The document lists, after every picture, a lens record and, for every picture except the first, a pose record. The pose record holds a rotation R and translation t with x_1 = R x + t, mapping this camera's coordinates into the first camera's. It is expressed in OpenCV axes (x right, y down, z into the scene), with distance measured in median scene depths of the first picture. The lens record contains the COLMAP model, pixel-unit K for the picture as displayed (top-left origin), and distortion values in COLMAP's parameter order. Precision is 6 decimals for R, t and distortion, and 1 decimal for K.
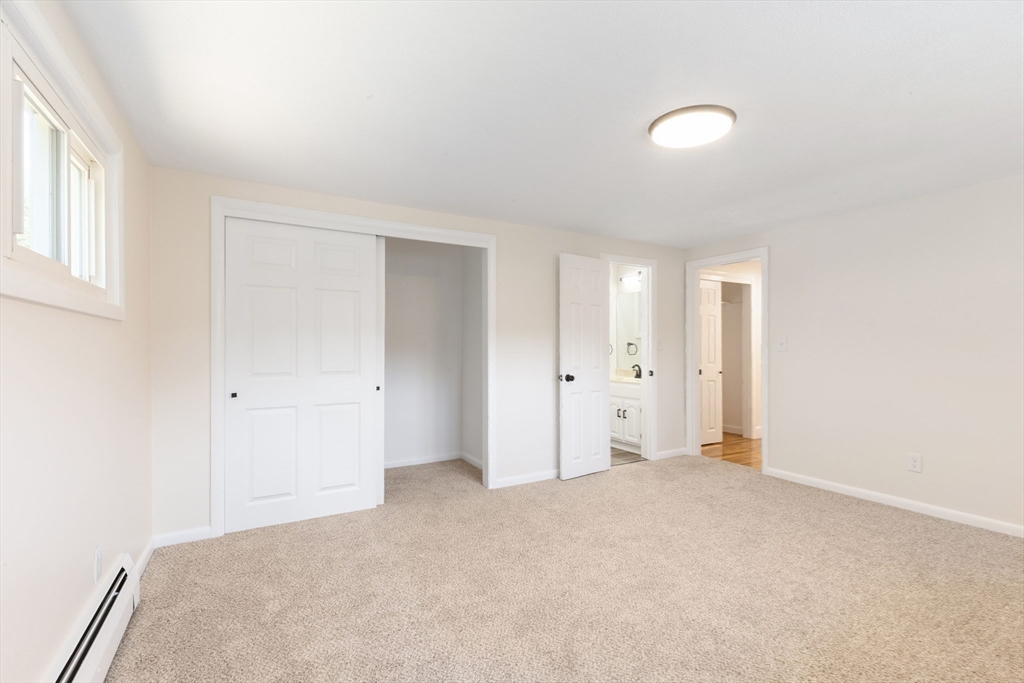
lens RADIAL K [[462.8, 0, 523.6], [0, 462.8, 348.6], [0, 0, 1]] dist [0.015567, -0.000133]
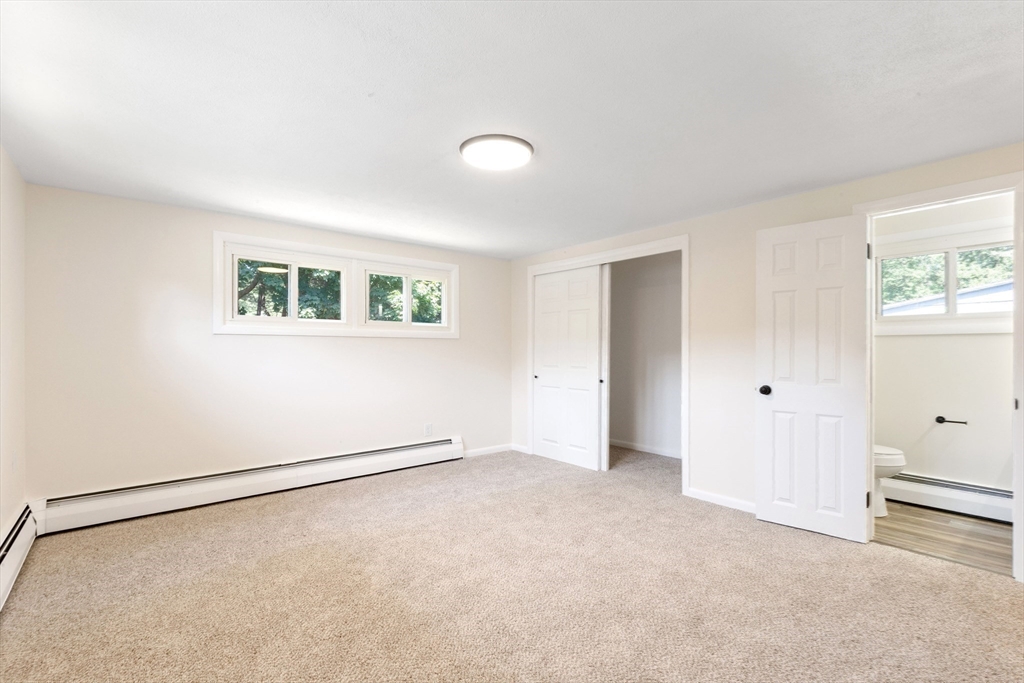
lens RADIAL K [[462.8, 0, 523.6], [0, 462.8, 348.6], [0, 0, 1]] dist [0.015567, -0.000133]
pose [[0.184128, 0.002395, -0.982899, 0.751482], [-0.002208, 0.999996, 0.002023, -0.006377], [0.982900, 0.001797, 0.184133, 0.436732]]
